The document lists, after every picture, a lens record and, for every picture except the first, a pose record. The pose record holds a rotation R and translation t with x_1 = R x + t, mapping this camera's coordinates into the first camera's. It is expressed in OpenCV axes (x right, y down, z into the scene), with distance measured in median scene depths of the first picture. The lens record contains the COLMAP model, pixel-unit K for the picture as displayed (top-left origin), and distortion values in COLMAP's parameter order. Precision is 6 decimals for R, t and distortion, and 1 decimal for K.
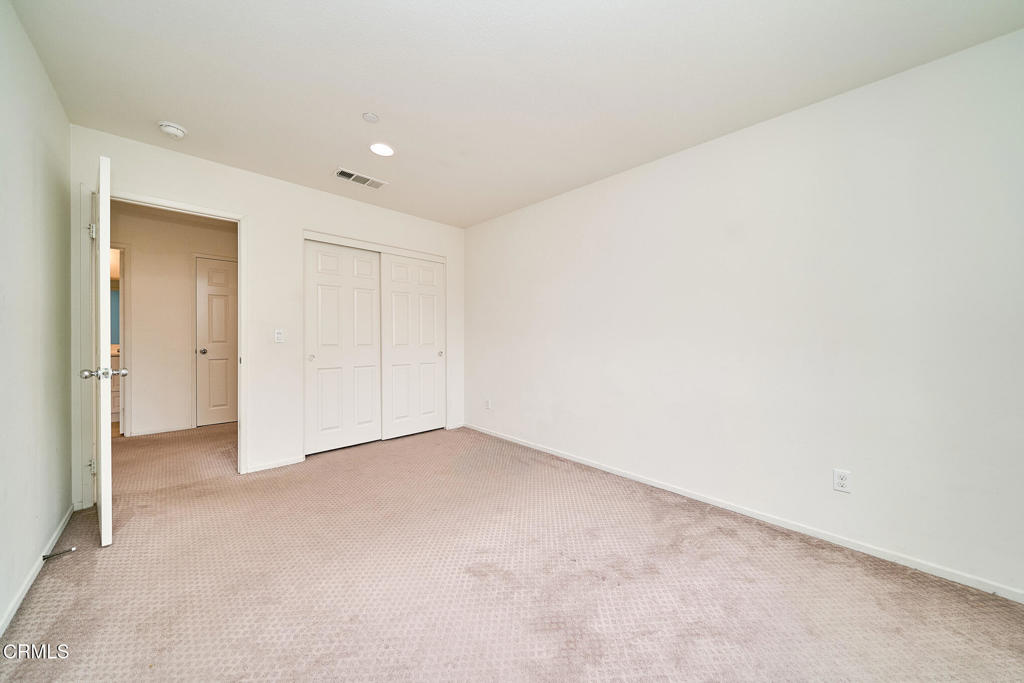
lens RADIAL K [[348.8, 0, 515.7], [0, 348.8, 340.2], [0, 0, 1]] dist [0.000483, -0.003863]
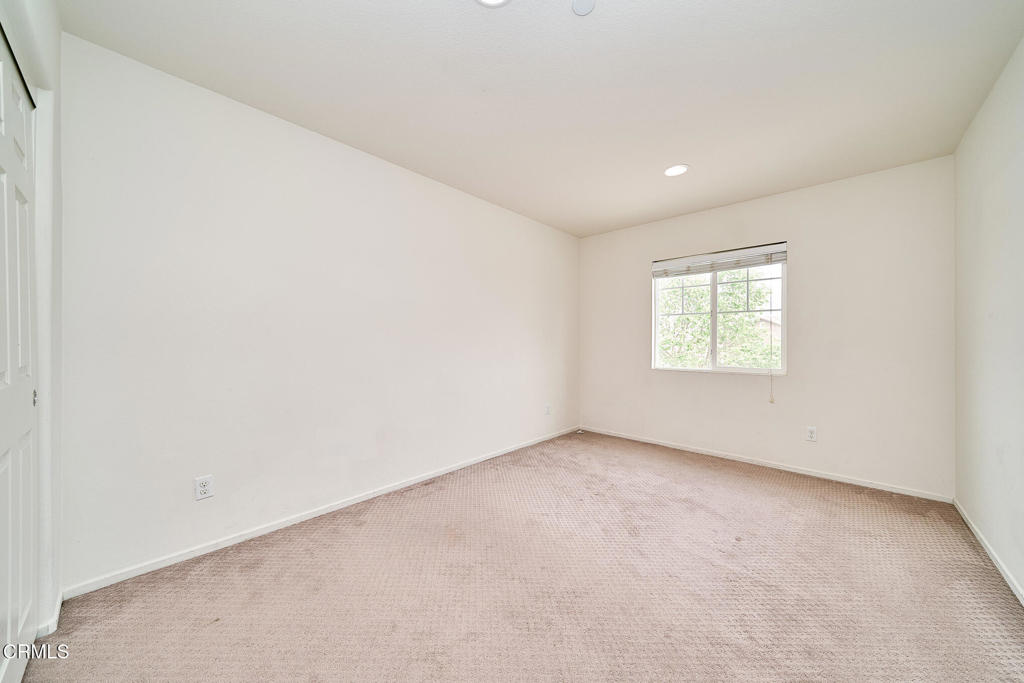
lens RADIAL K [[348.8, 0, 515.7], [0, 348.8, 340.2], [0, 0, 1]] dist [0.000483, -0.003863]
pose [[-0.041054, 0.007317, 0.999130, -0.881137], [0.019712, 0.999785, -0.006512, 0.007274], [-0.998962, 0.019427, -0.041189, 0.984248]]
